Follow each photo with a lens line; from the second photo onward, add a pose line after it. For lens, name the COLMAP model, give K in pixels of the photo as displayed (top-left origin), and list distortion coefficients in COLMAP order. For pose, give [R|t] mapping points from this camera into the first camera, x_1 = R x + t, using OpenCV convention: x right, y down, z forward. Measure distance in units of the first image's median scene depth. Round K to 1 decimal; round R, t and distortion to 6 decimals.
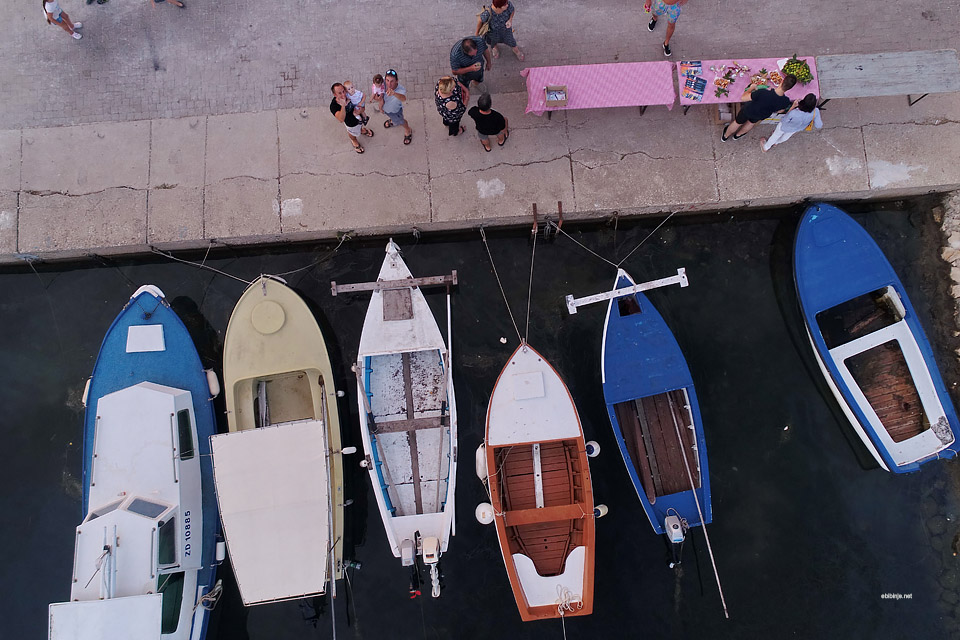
lens RADIAL K [[775.5, 0, 472.3], [0, 775.5, 318.2], [0, 0, 1]] dist [0.007795, -0.021004]
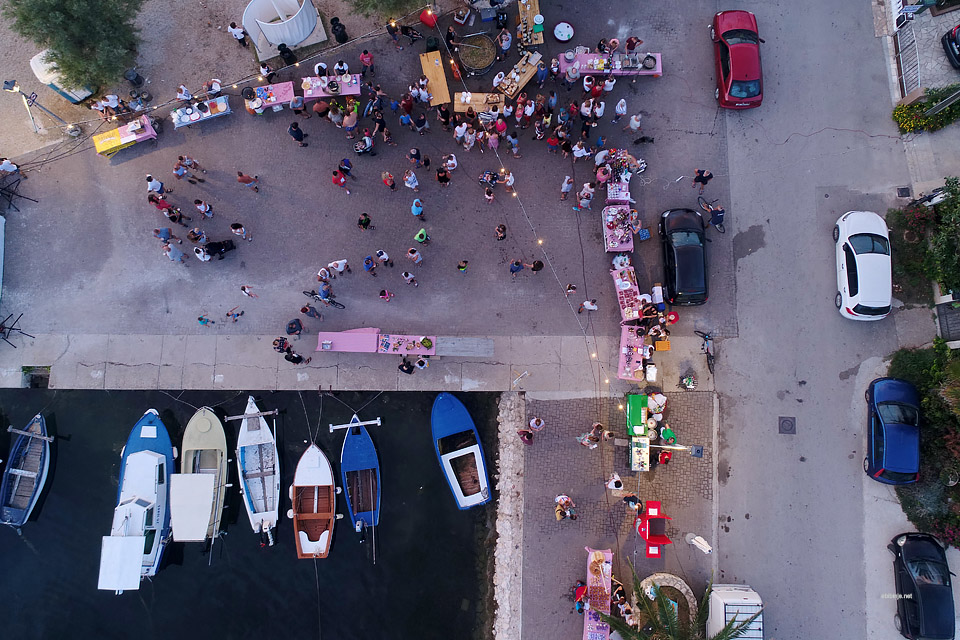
lens RADIAL K [[698.7, 0, 505.9], [0, 698.7, 325.5], [0, 0, 1]] dist [-0.001247, -0.003318]
pose [[0.996502, 0.080013, 0.024105, 0.583431], [-0.080392, 0.996647, 0.015200, -0.409118], [-0.022807, -0.017085, 0.999594, -1.145699]]
